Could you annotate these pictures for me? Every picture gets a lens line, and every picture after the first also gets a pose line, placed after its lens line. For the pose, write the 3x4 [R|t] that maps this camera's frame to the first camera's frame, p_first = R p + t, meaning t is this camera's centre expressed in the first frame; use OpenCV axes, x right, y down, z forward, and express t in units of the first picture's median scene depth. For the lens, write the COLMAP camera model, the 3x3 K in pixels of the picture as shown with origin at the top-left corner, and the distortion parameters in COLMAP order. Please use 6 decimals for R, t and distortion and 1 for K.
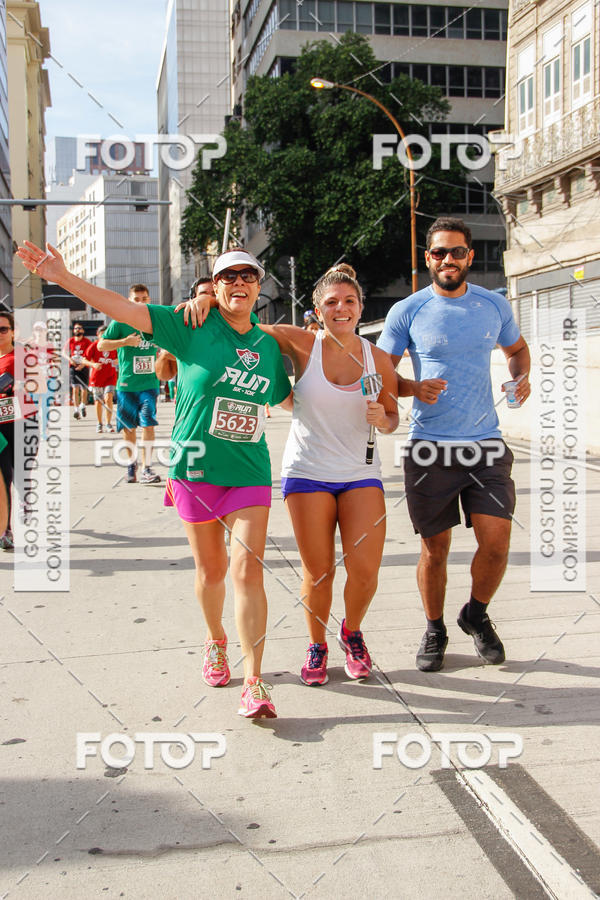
lens RADIAL K [[1825.9, 0, 302.6], [0, 1825.9, 371.9], [0, 0, 1]] dist [0.343821, 0.165303]
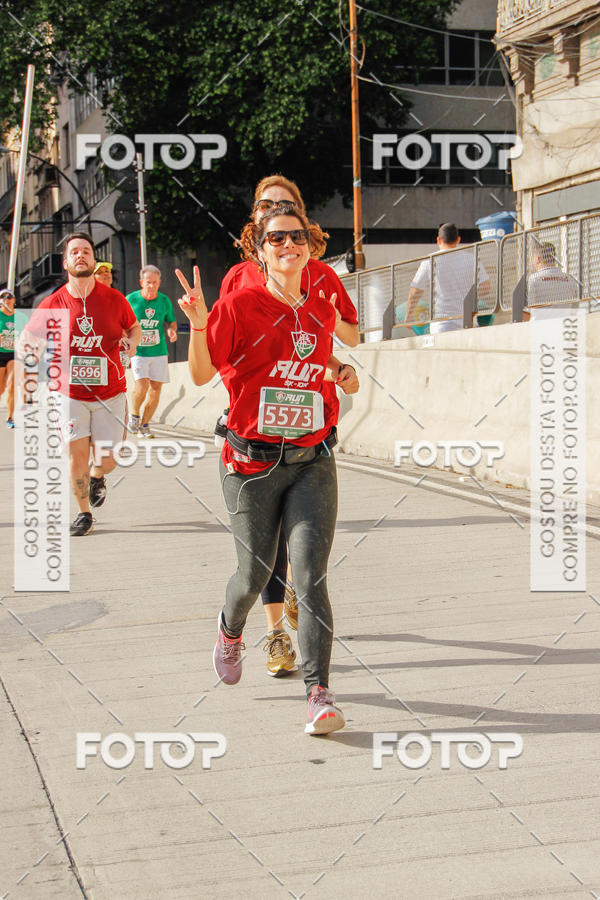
lens RADIAL K [[1940.2, 0, 335.4], [0, 1940.2, 452.4], [0, 0, 1]] dist [0.420507, 0.530981]
pose [[0.999200, -0.001193, 0.039978, 0.028351], [-0.001594, 0.997573, 0.069603, -0.012226], [-0.039964, -0.069611, 0.996773, 0.361544]]
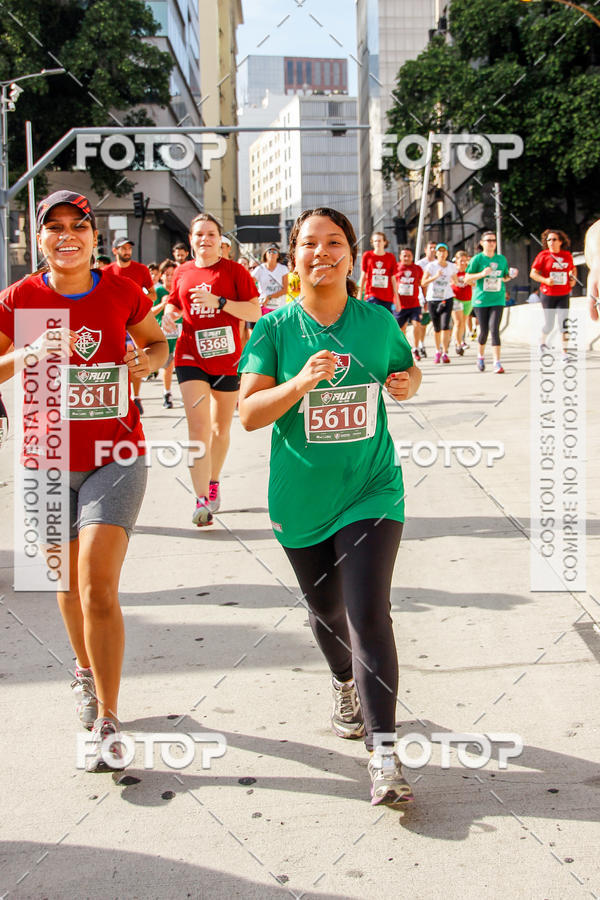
lens RADIAL K [[2494.0, 0, 300.3], [0, 2494.0, 449.8], [0, 0, 1]] dist [-0.054936, 1.454715]
pose [[0.994184, -0.004426, -0.107604, 0.028263], [0.010390, 0.998437, 0.054922, 0.002319], [0.107192, -0.055721, 0.992676, -0.269571]]
